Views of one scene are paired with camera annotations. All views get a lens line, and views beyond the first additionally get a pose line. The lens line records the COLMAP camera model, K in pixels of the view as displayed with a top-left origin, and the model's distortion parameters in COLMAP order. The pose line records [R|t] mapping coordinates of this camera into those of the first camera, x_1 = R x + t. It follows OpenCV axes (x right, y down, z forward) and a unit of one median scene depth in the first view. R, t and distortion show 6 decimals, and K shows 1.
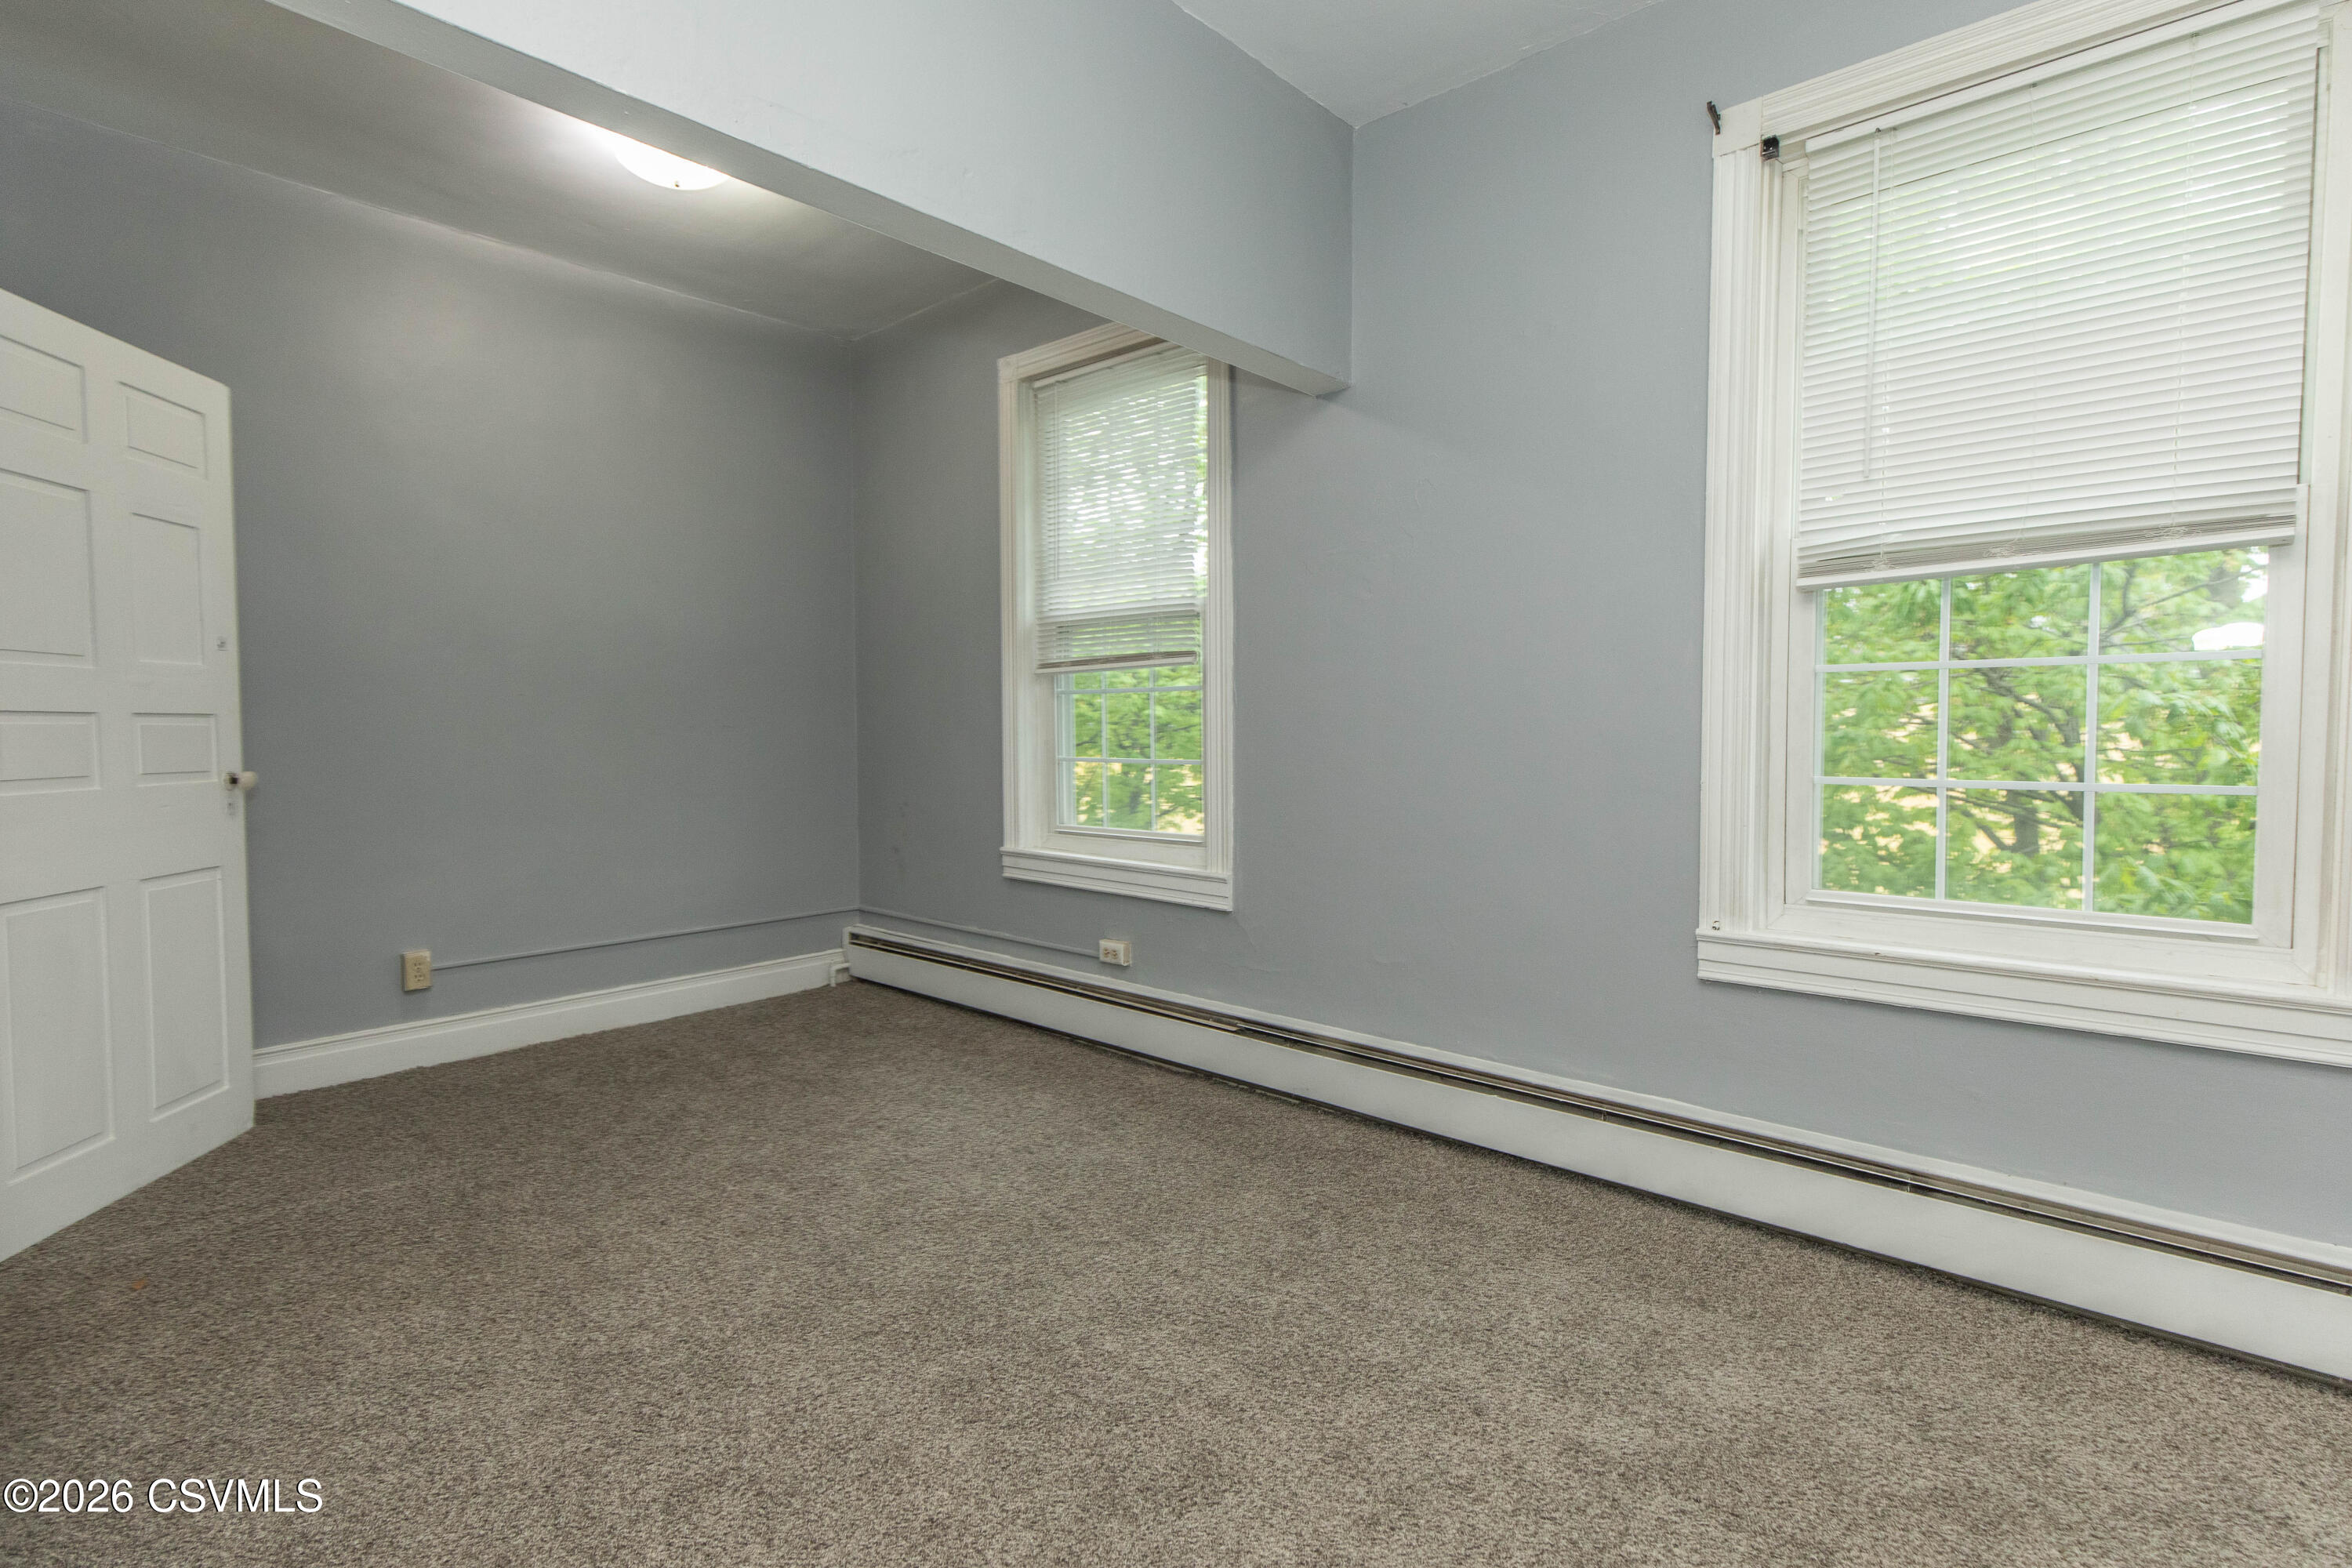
lens RADIAL K [[1121.6, 0, 1172.9], [0, 1121.6, 779.7], [0, 0, 1]] dist [0.009866, -0.003549]
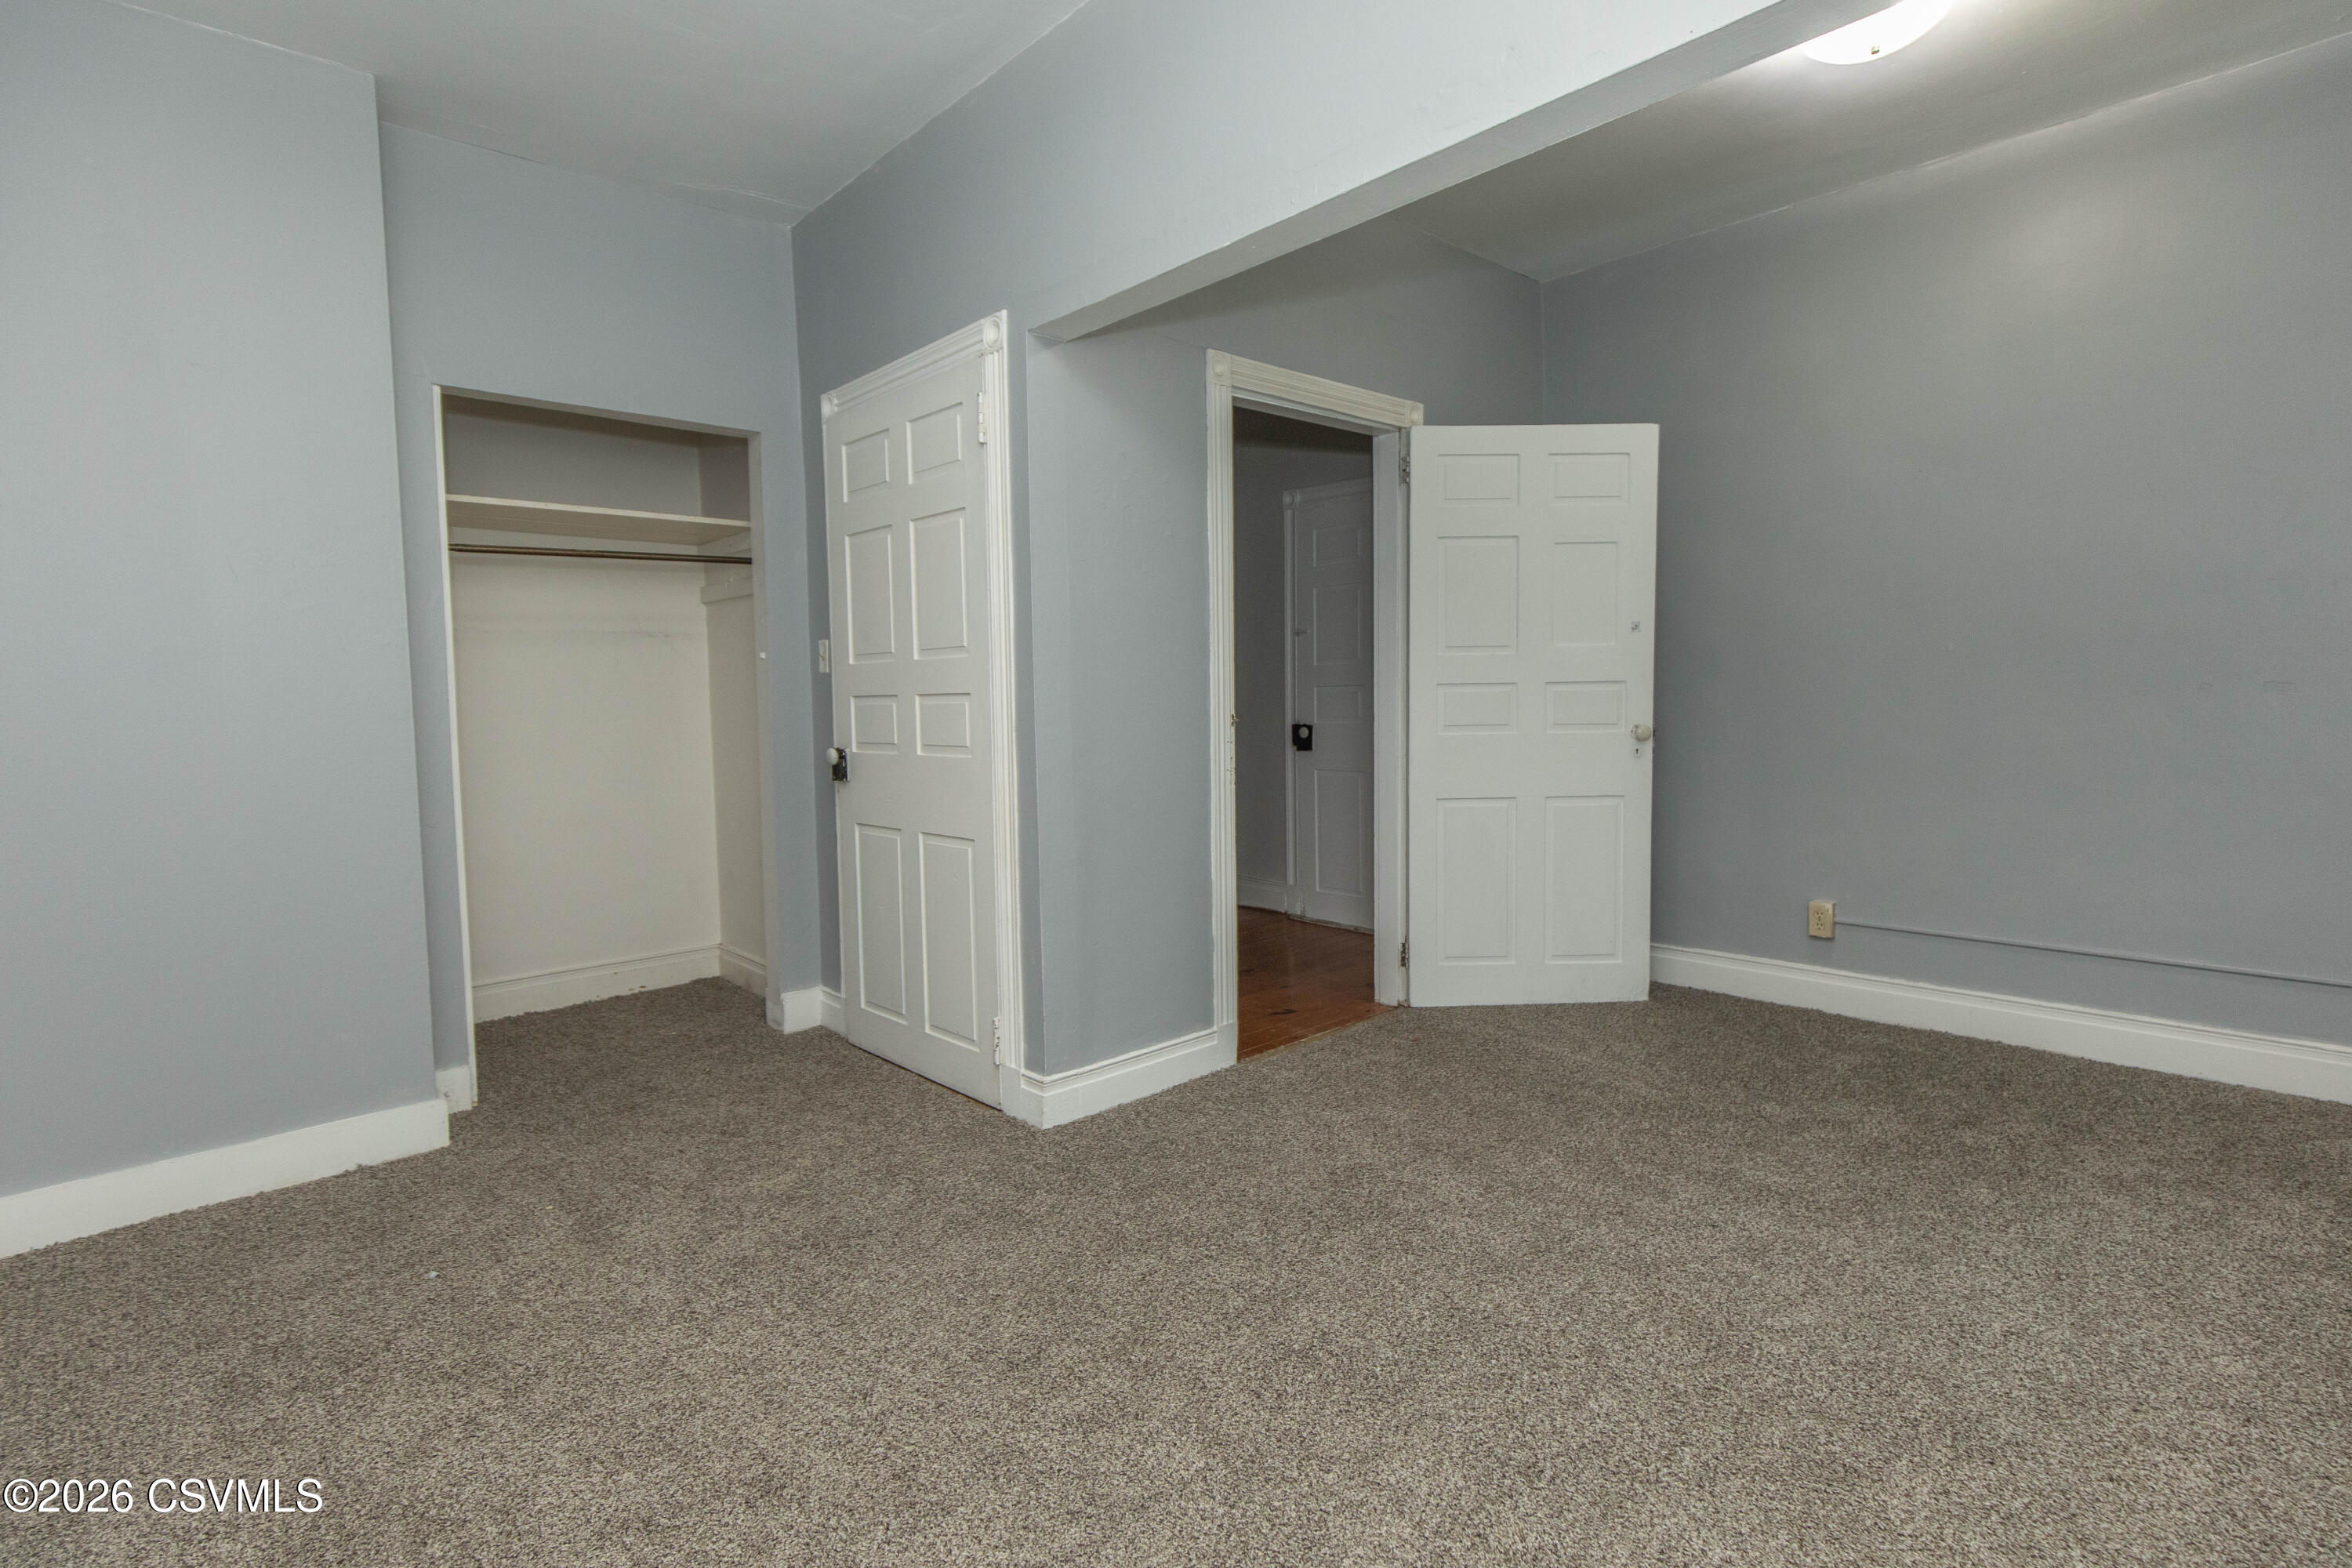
lens RADIAL K [[1121.6, 0, 1164.4], [0, 1121.6, 784.0], [0, 0, 1]] dist [0.009866, -0.003549]
pose [[-0.108746, 0.081047, -0.990760, 0.447451], [-0.032193, 0.995861, 0.084998, -0.027778], [0.993548, 0.041139, -0.105687, 0.516494]]
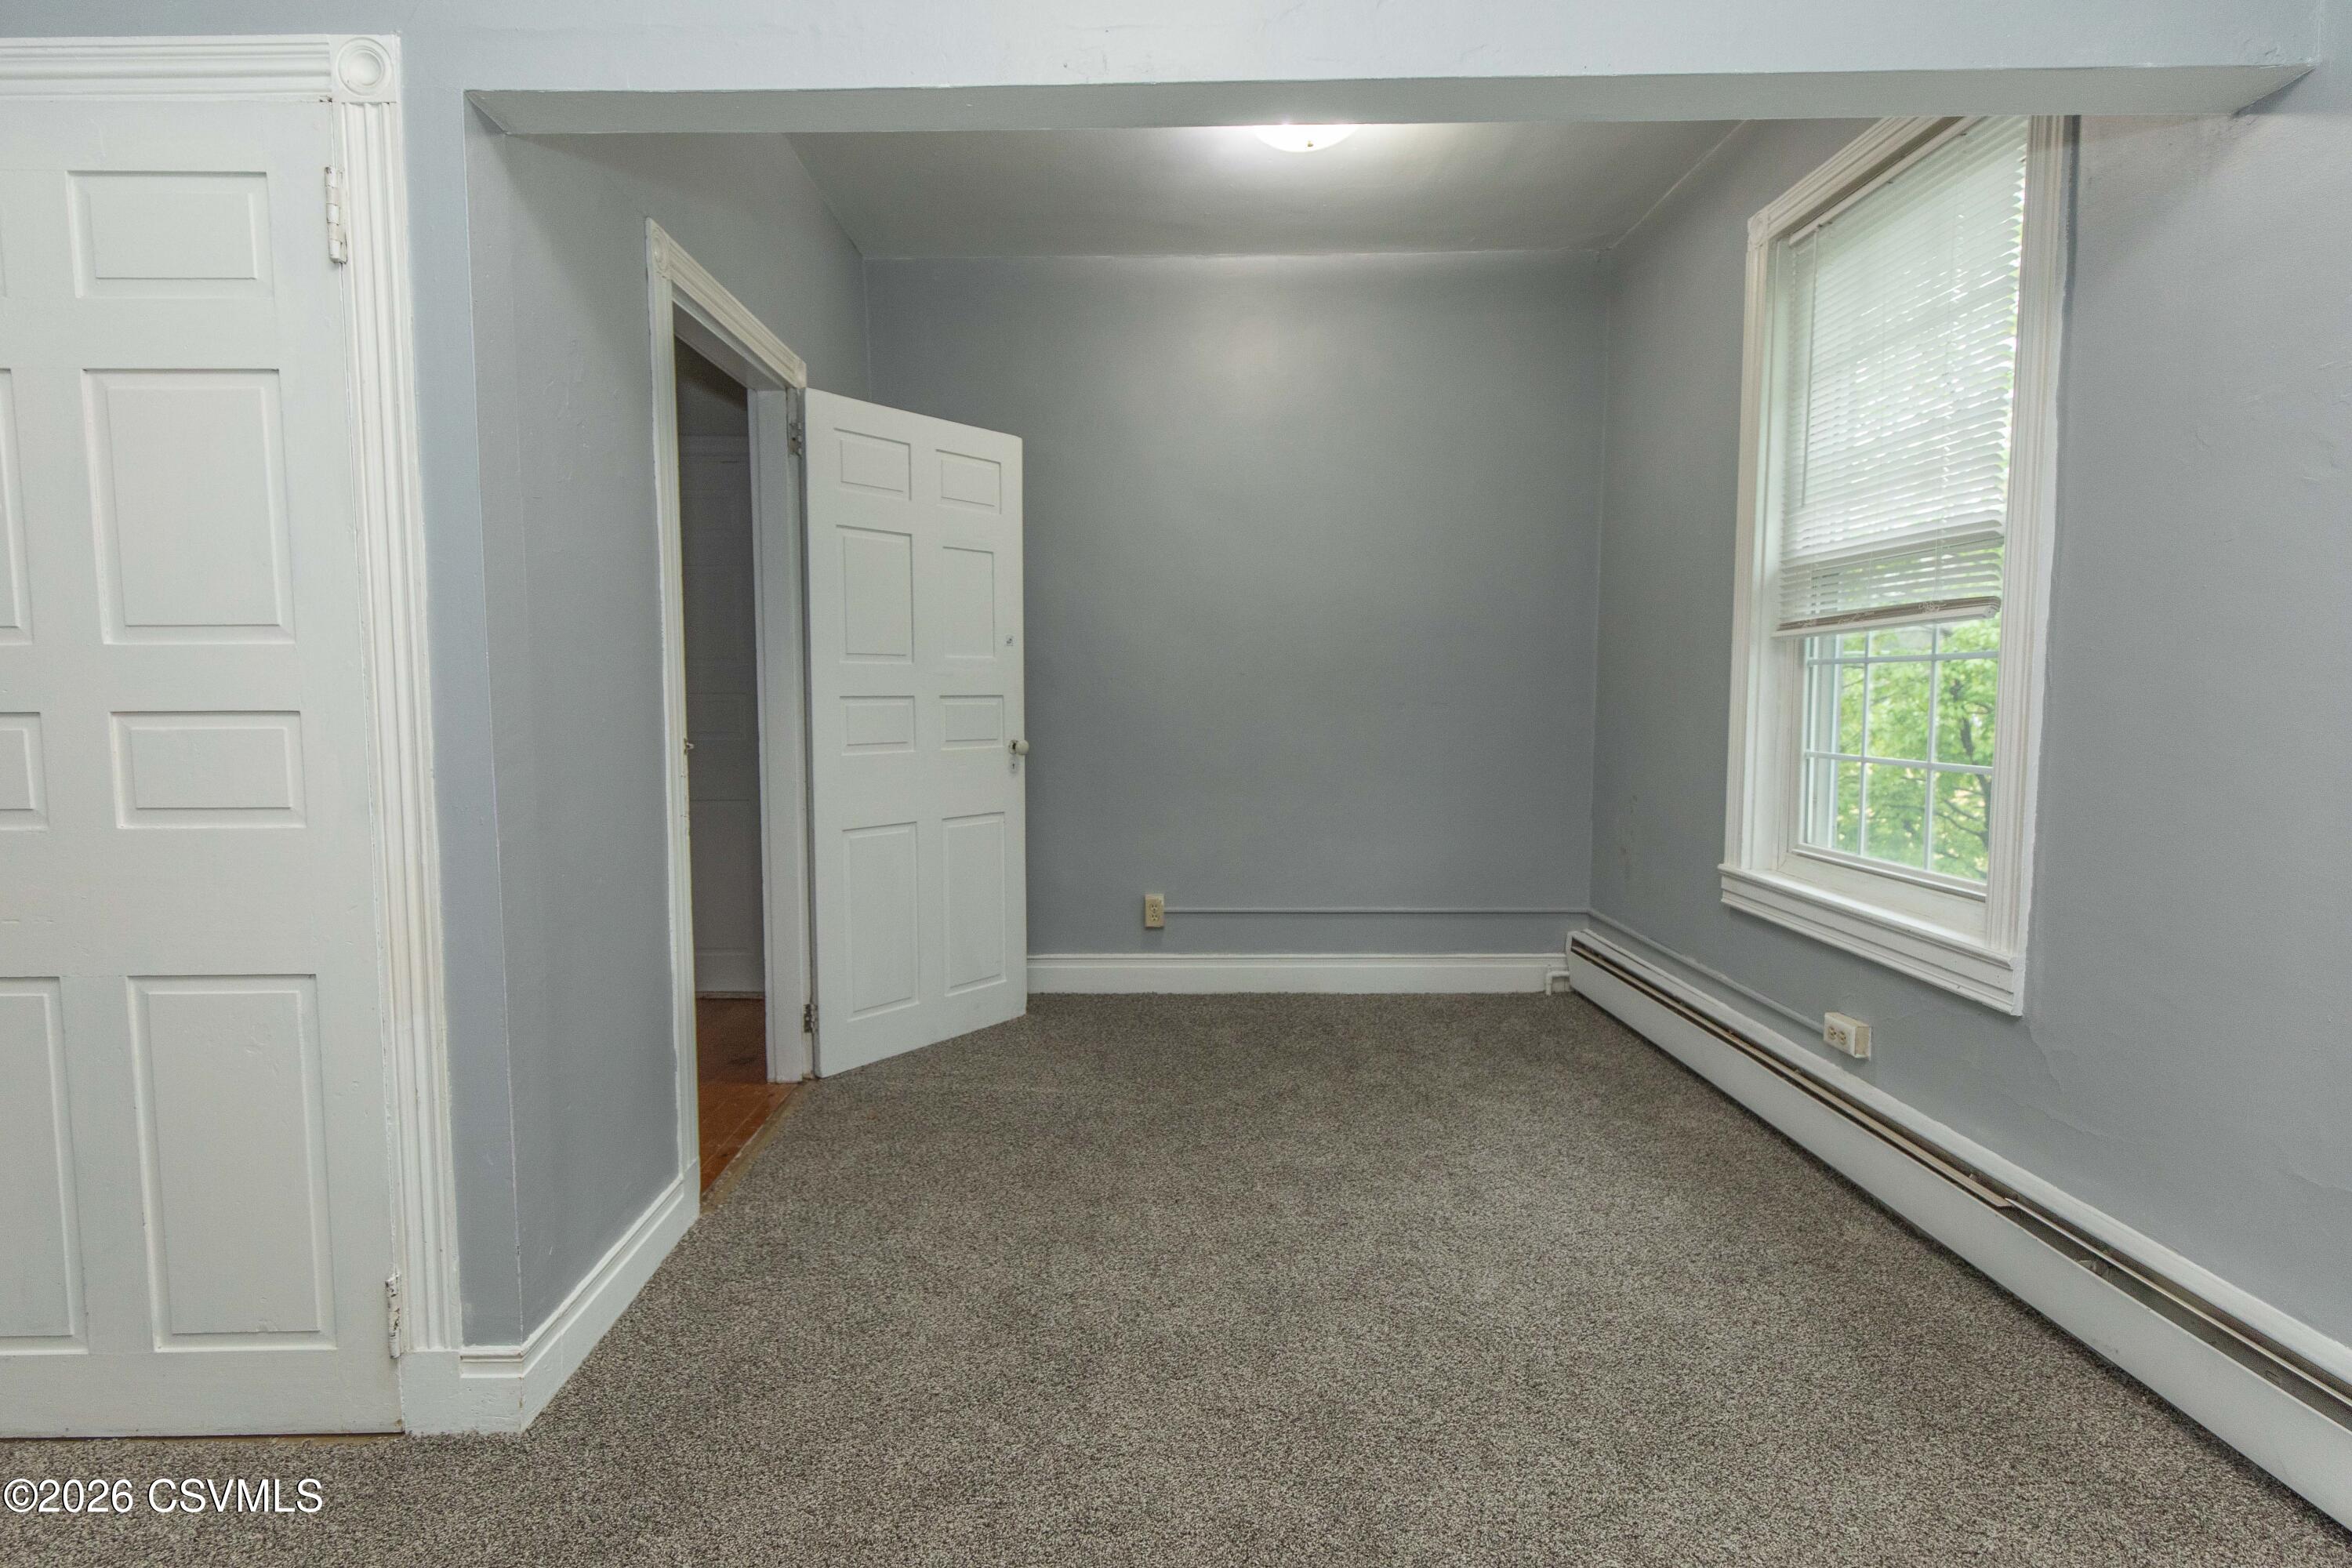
lens RADIAL K [[1121.6, 0, 1123.3], [0, 1121.6, 783.8], [0, 0, 1]] dist [0.009866, -0.003549]
pose [[0.656177, 0.064850, -0.751815, 0.186744], [-0.036048, 0.997857, 0.054610, -0.027375], [0.753746, -0.008732, 0.657108, 0.216529]]
